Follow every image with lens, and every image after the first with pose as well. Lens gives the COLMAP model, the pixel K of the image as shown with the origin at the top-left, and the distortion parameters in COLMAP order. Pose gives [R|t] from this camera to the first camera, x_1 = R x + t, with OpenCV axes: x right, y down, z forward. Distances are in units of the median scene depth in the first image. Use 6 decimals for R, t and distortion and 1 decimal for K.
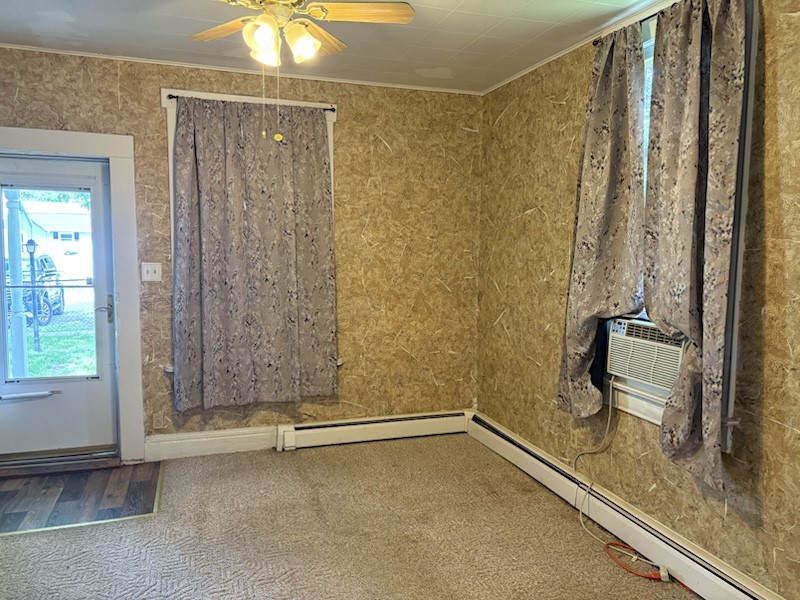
lens RADIAL K [[605.5, 0, 398.5], [0, 605.5, 301.5], [0, 0, 1]] dist [-0.020974, -0.011685]
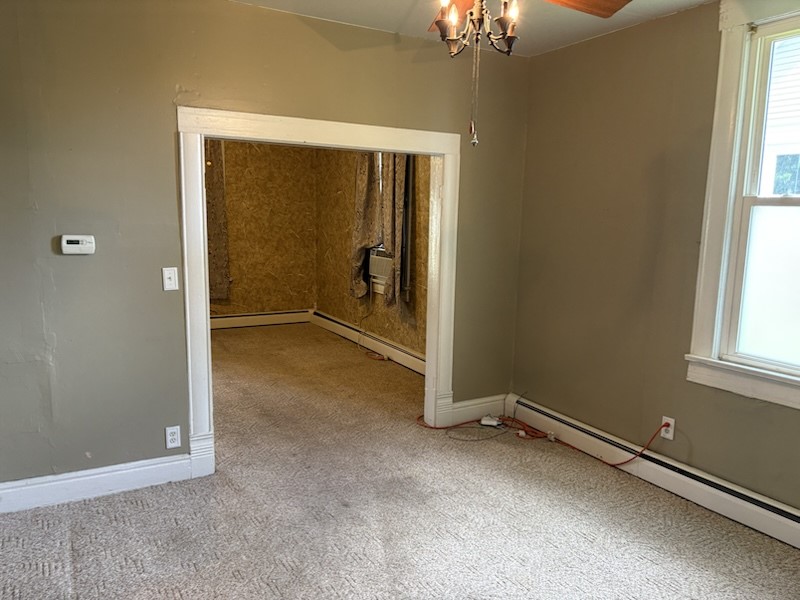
lens RADIAL K [[605.5, 0, 433.5], [0, 605.5, 323.5], [0, 0, 1]] dist [-0.020974, -0.011685]
pose [[0.967536, -0.023020, 0.251682, 0.029749], [-0.002004, 0.995113, 0.098721, 0.076756], [-0.252725, -0.096020, 0.962762, -1.042544]]
